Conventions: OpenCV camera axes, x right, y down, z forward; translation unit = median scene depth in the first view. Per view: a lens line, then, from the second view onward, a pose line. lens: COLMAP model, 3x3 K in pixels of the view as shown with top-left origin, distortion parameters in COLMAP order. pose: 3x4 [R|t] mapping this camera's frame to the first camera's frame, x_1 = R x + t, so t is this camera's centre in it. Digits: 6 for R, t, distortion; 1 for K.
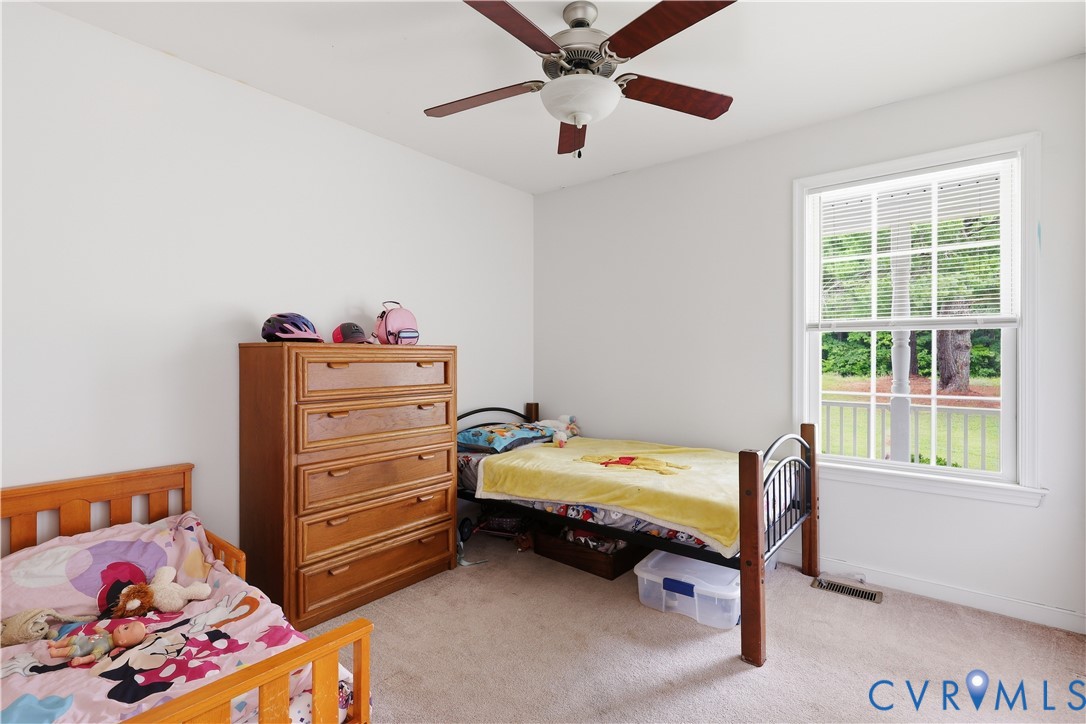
lens RADIAL K [[488.6, 0, 550.6], [0, 488.6, 358.3], [0, 0, 1]] dist [-0.001598, -0.000340]
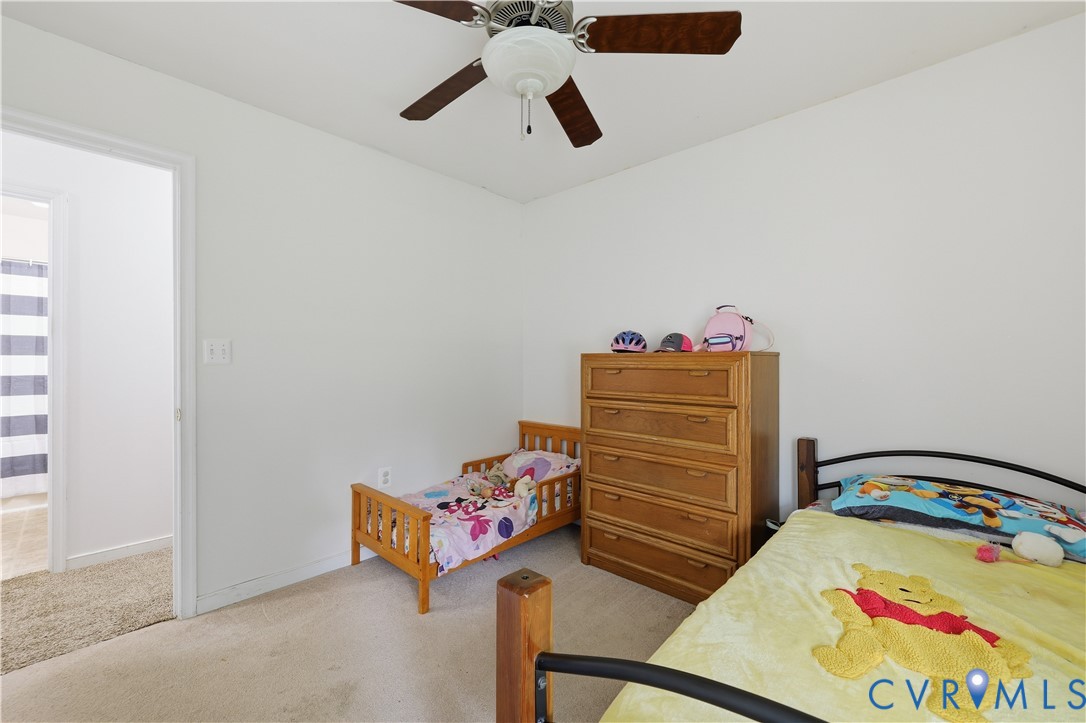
lens RADIAL K [[439.7, 0, 545.5], [0, 439.7, 364.3], [0, 0, 1]] dist [-0.001308, -0.000318]
pose [[-0.060797, -0.000871, -0.998150, 0.677685], [-0.005957, 0.999982, -0.000510, -0.002766], [0.998132, 0.005915, -0.060801, 0.874442]]
